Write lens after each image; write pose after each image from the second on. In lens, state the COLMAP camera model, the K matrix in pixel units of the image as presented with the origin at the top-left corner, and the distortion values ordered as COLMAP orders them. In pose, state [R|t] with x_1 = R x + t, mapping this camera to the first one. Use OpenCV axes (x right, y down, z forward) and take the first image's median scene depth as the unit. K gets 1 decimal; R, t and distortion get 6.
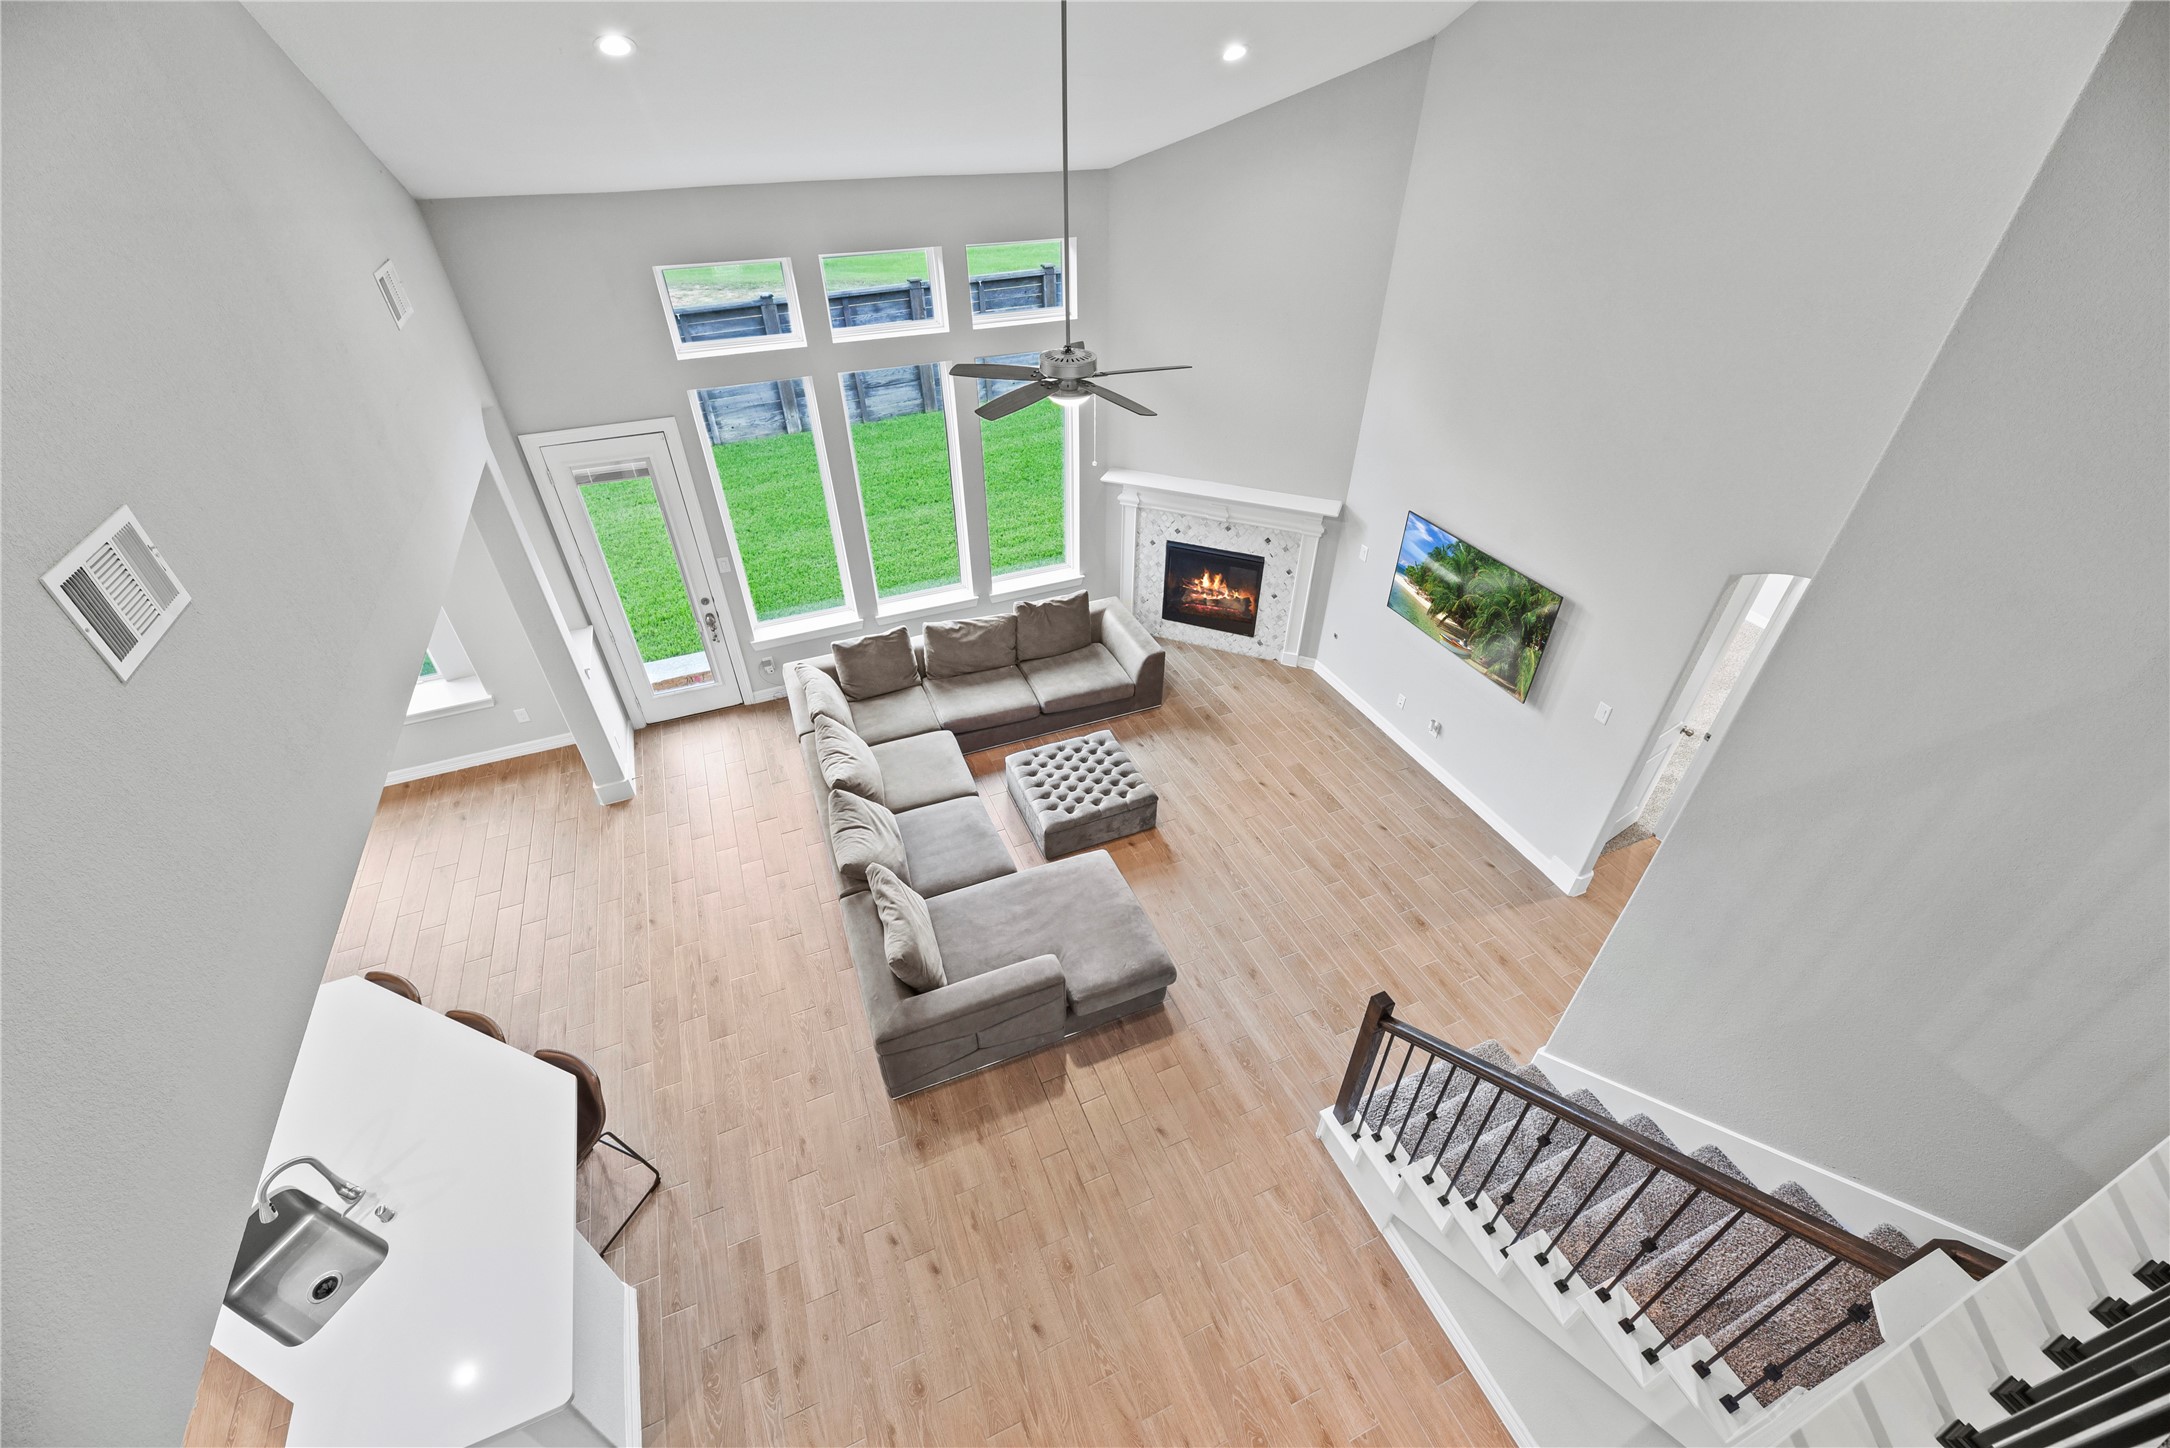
lens RADIAL K [[887.4, 0, 1093.1], [0, 887.4, 726.9], [0, 0, 1]] dist [-0.002877, -0.000175]
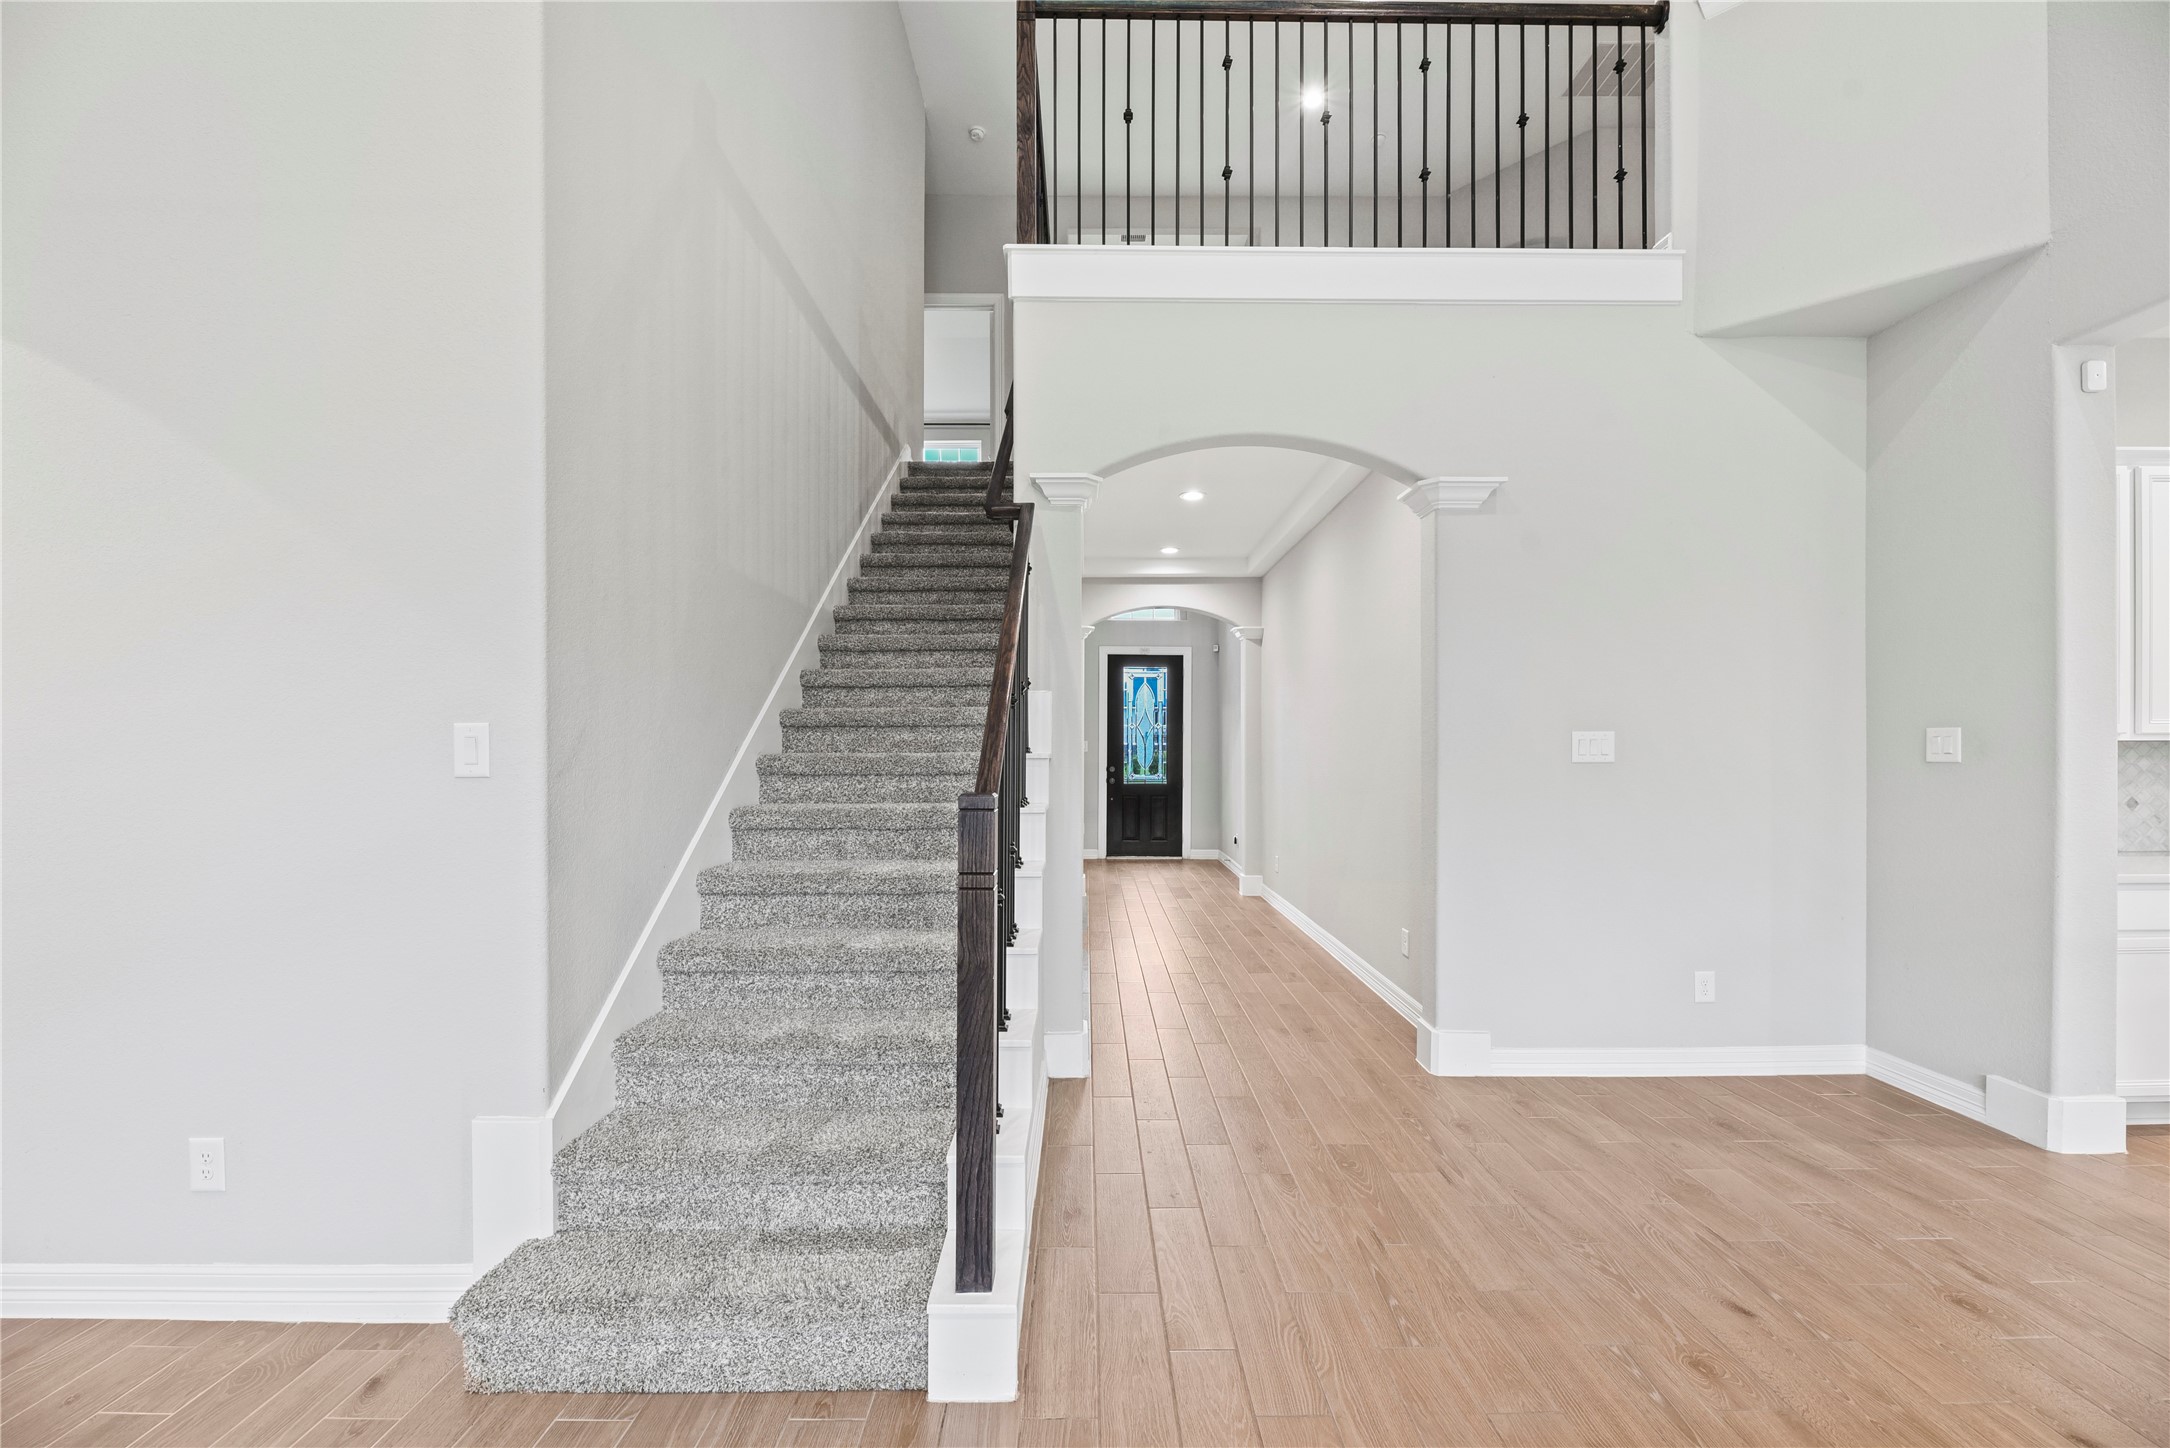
lens RADIAL K [[887.4, 0, 1091.8], [0, 887.4, 733.7], [0, 0, 1]] dist [-0.002877, -0.000175]
pose [[-0.924428, -0.003628, 0.381339, 0.049182], [0.230528, 0.791256, 0.566366, 0.014473], [-0.303792, 0.611474, -0.730623, 0.685122]]
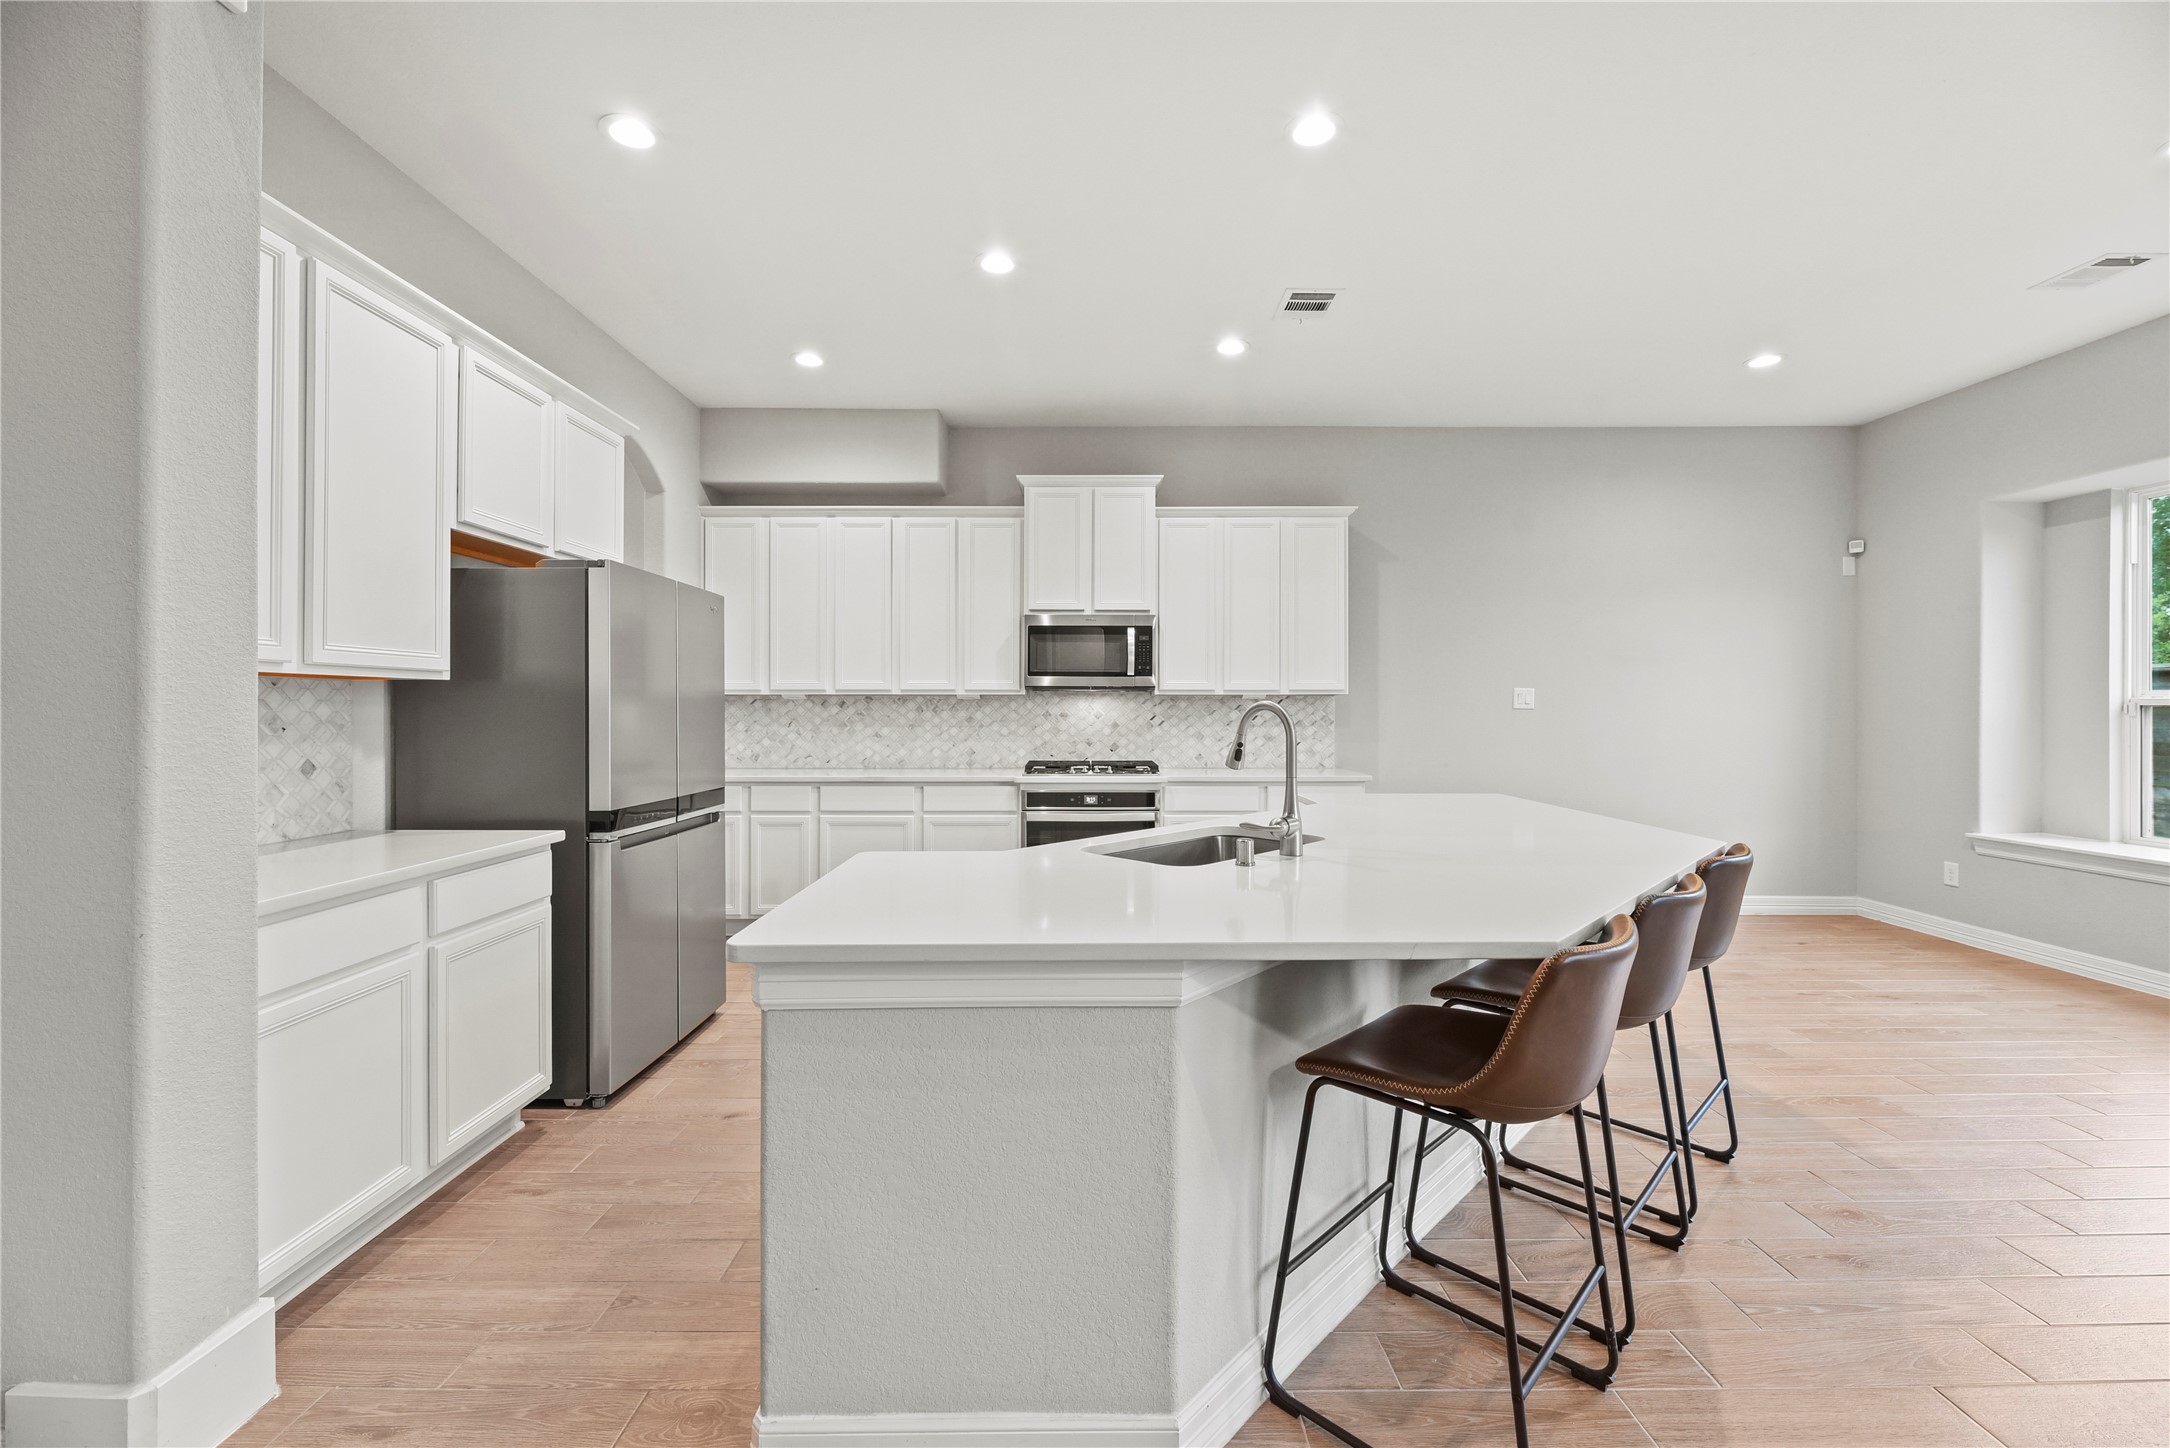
lens RADIAL K [[887.4, 0, 1094.0], [0, 887.4, 716.0], [0, 0, 1]] dist [-0.002877, -0.000175]
pose [[-0.389809, 0.004020, -0.920887, -0.098988], [-0.563600, 0.789799, 0.242018, 0.183323], [0.728288, 0.613353, -0.305605, 0.491530]]
